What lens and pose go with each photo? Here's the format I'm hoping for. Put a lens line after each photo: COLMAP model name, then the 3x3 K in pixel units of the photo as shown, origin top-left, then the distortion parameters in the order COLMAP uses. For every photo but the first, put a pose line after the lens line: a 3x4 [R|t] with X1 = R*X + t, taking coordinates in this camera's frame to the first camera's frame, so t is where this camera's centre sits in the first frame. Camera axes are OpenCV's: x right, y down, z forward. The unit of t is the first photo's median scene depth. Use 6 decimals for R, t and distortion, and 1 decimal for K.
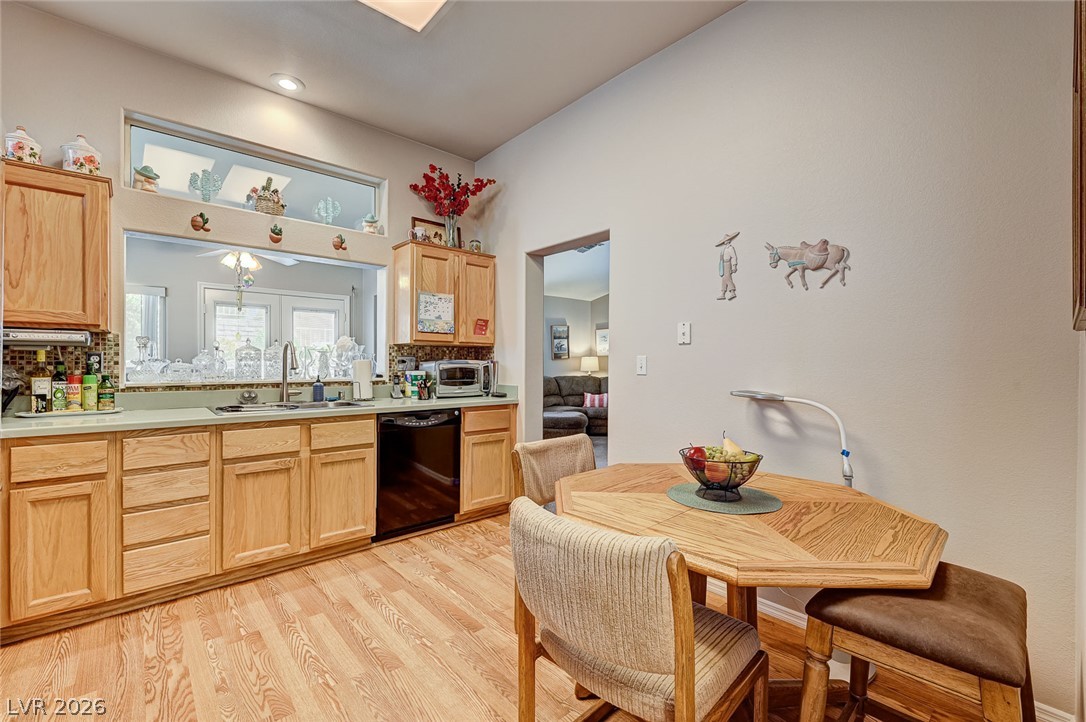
lens RADIAL K [[468.2, 0, 549.5], [0, 468.2, 363.3], [0, 0, 1]] dist [0.001032, 0.000218]
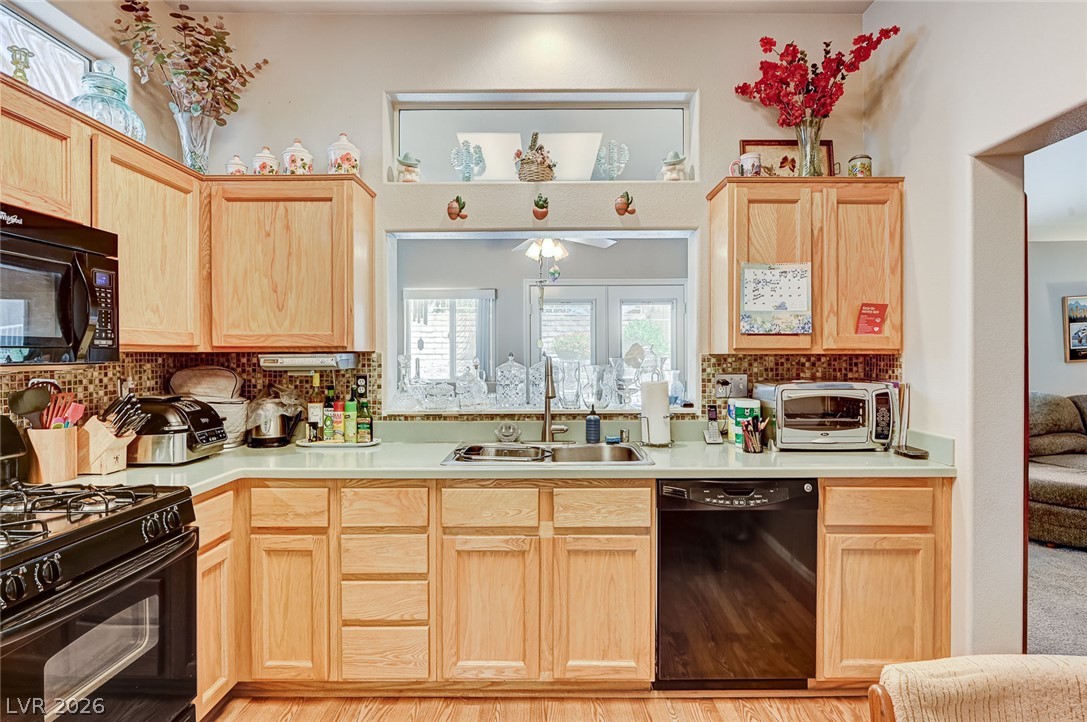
lens RADIAL K [[583.2, 0, 545.4], [0, 583.2, 356.3], [0, 0, 1]] dist [-0.006598, -0.000604]
pose [[0.742229, -0.004139, -0.670134, 0.021272], [0.005377, 0.999986, -0.000221, -0.041875], [0.670125, -0.003440, 0.742240, 0.308429]]
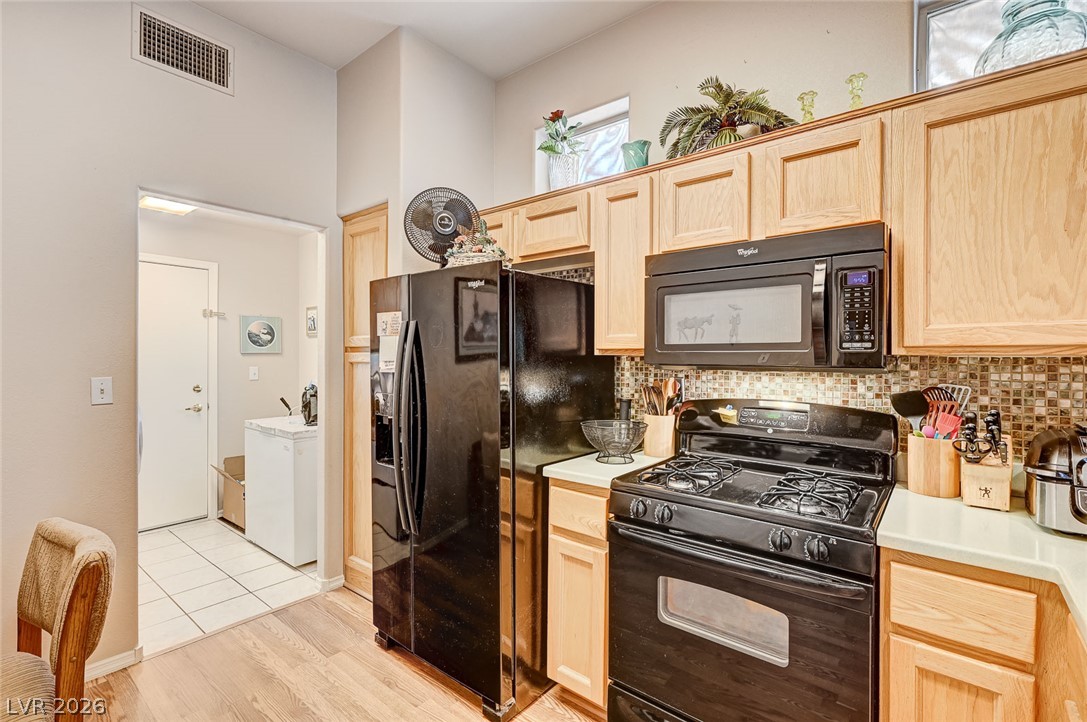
lens RADIAL K [[490.8, 0, 545.1], [0, 490.8, 359.1], [0, 0, 1]] dist [0.000498, -0.000044]
pose [[-0.986692, -0.008309, -0.162388, -0.299742], [-0.009452, 0.999936, 0.006265, -0.045057], [0.162325, 0.007716, -0.986707, 0.799972]]
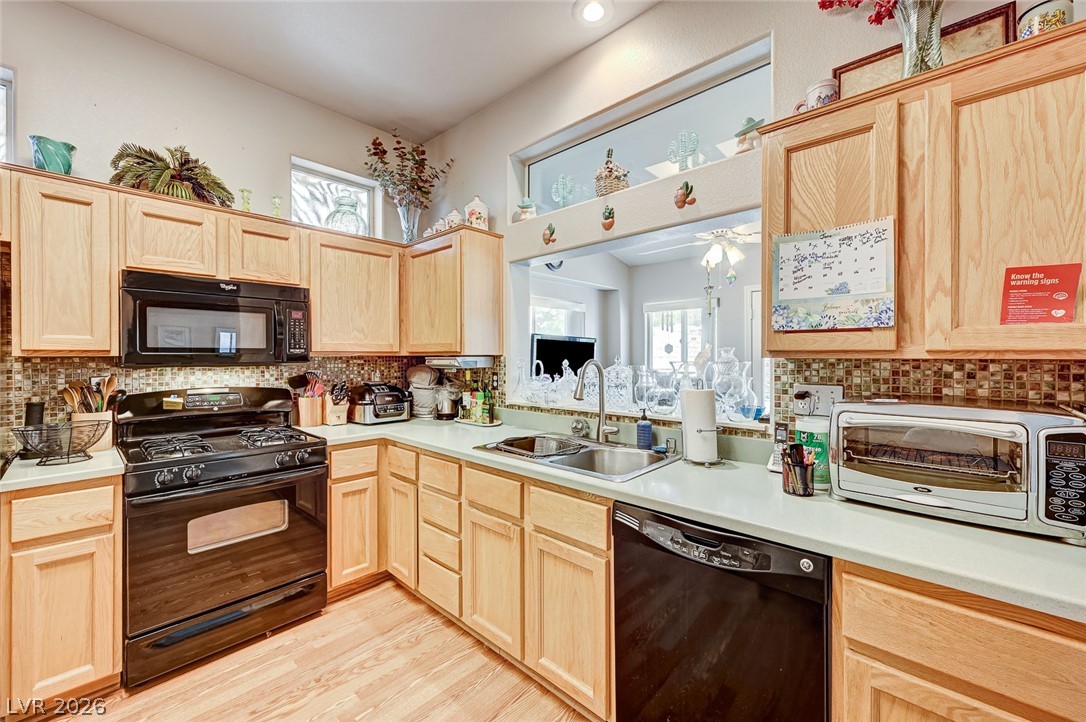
lens RADIAL K [[429.7, 0, 543.3], [0, 429.7, 357.3], [0, 0, 1]] dist [-0.001021, -0.000060]
pose [[0.095873, -0.003322, -0.995388, 0.093071], [0.000584, 0.999994, -0.003281, -0.043524], [0.995393, -0.000267, 0.095874, 0.757005]]
